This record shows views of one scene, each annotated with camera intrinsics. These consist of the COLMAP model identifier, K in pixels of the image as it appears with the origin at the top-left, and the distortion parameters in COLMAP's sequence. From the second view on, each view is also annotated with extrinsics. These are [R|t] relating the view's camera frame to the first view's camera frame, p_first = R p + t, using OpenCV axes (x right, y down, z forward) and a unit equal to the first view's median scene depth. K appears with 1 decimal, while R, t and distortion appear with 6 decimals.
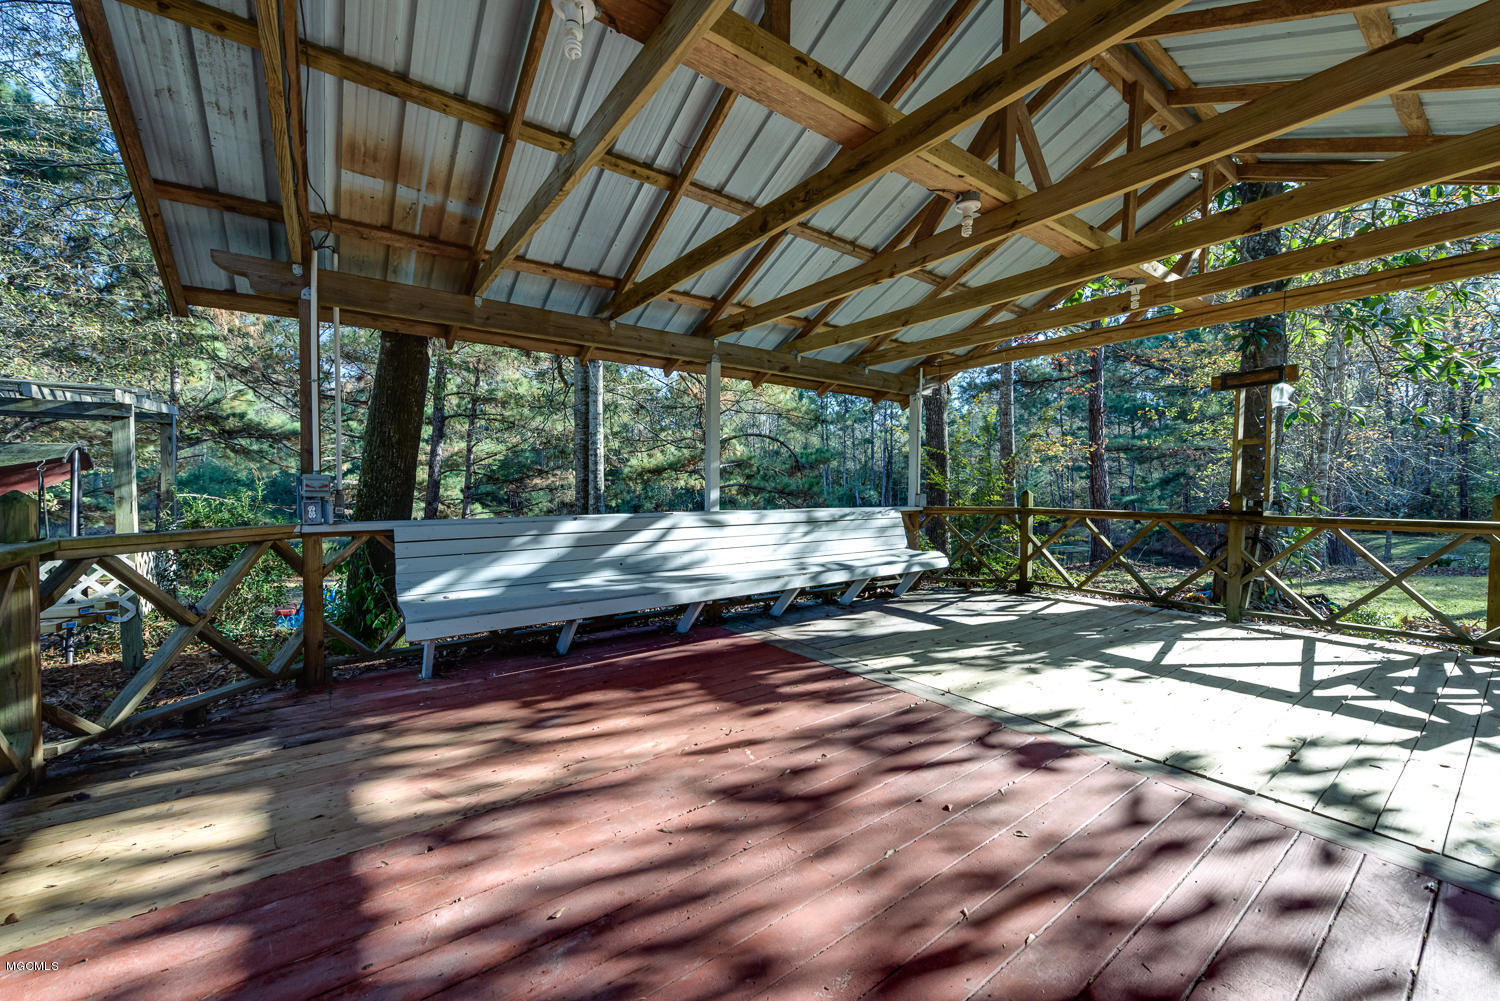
lens RADIAL K [[586.8, 0, 748.5], [0, 586.8, 500.2], [0, 0, 1]] dist [0.008214, -0.001167]
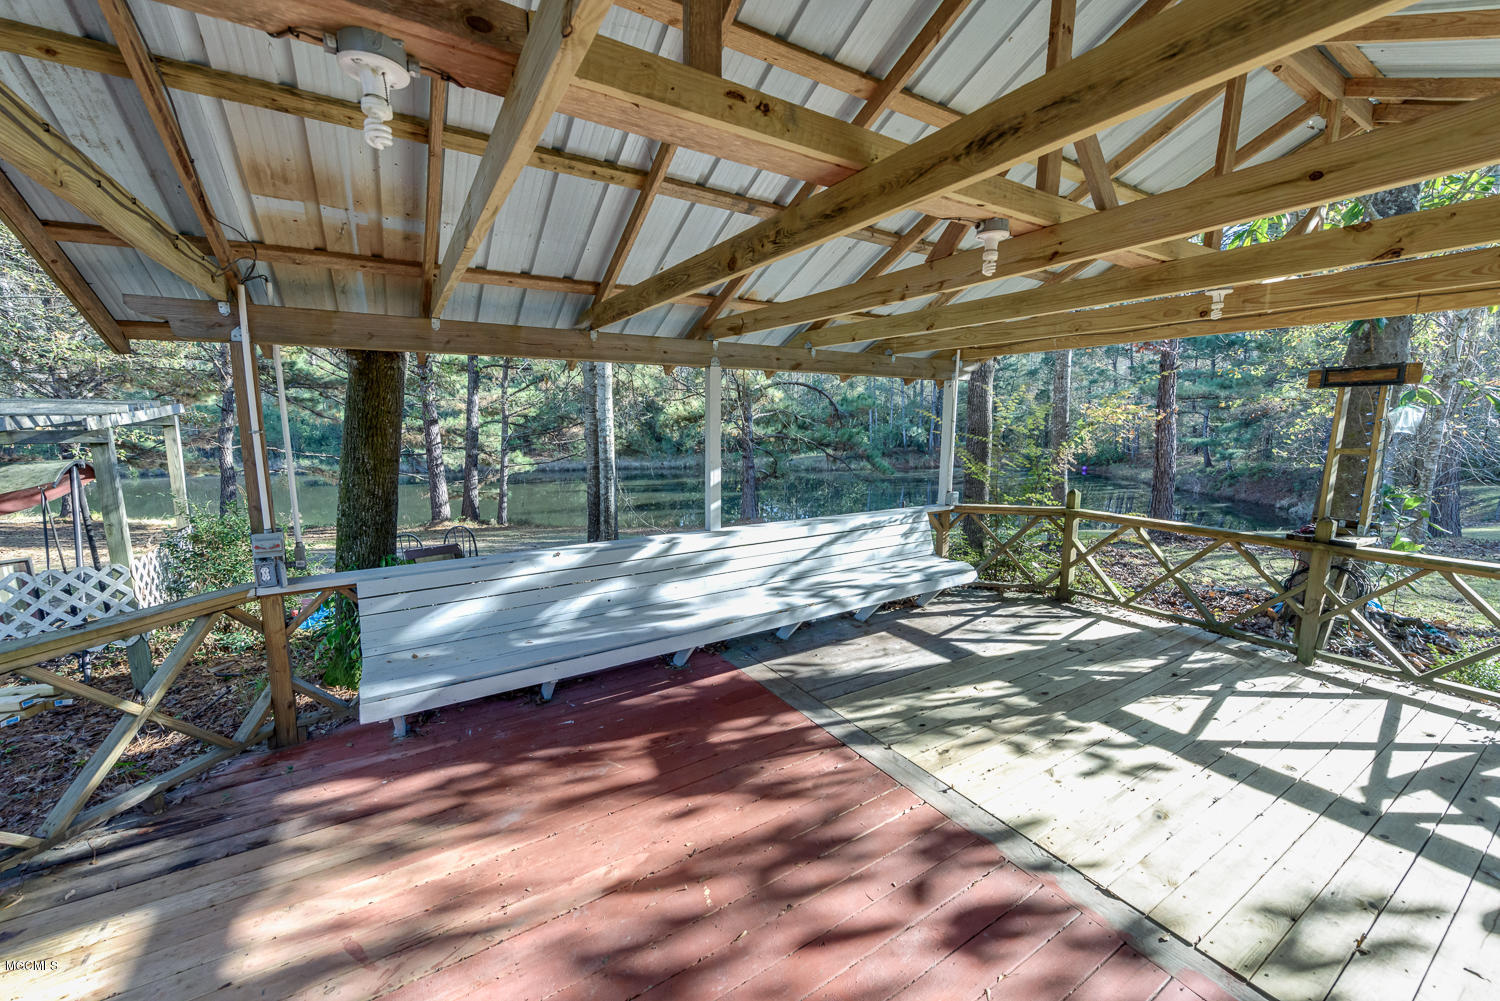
lens RADIAL K [[586.8, 0, 749.5], [0, 586.8, 500.4], [0, 0, 1]] dist [0.008214, -0.001167]
pose [[0.996916, 0.009097, -0.077947, 0.084798], [0.000336, 0.992753, 0.120172, -0.176418], [0.078475, -0.119827, 0.989688, 0.120794]]
